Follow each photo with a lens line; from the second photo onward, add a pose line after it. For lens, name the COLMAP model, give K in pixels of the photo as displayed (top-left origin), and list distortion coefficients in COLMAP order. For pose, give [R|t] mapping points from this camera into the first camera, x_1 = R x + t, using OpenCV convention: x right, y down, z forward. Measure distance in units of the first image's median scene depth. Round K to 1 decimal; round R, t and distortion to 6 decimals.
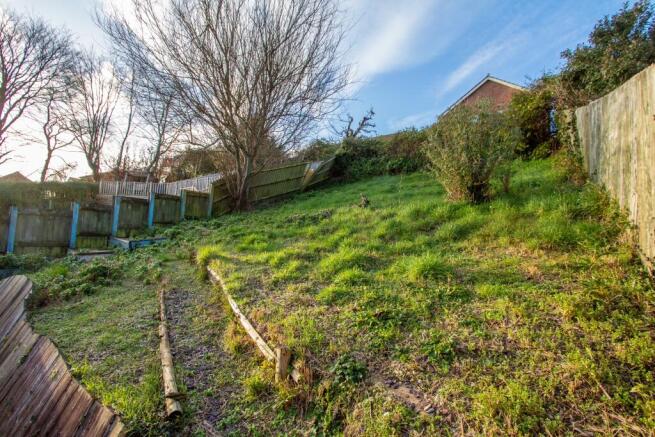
lens RADIAL K [[303.8, 0, 327.5], [0, 303.8, 218.5], [0, 0, 1]] dist [-0.004383, 0.000009]
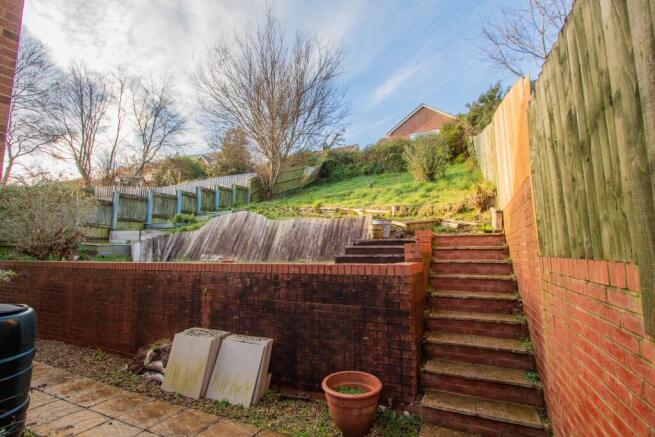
lens RADIAL K [[318.1, 0, 327.5], [0, 318.1, 218.5], [0, 0, 1]] dist [-0.001477, -0.000101]
pose [[0.979819, -0.028816, 0.197801, -0.325476], [0.037852, 0.998398, -0.042054, 0.135930], [-0.196272, 0.048693, 0.979340, -0.496690]]
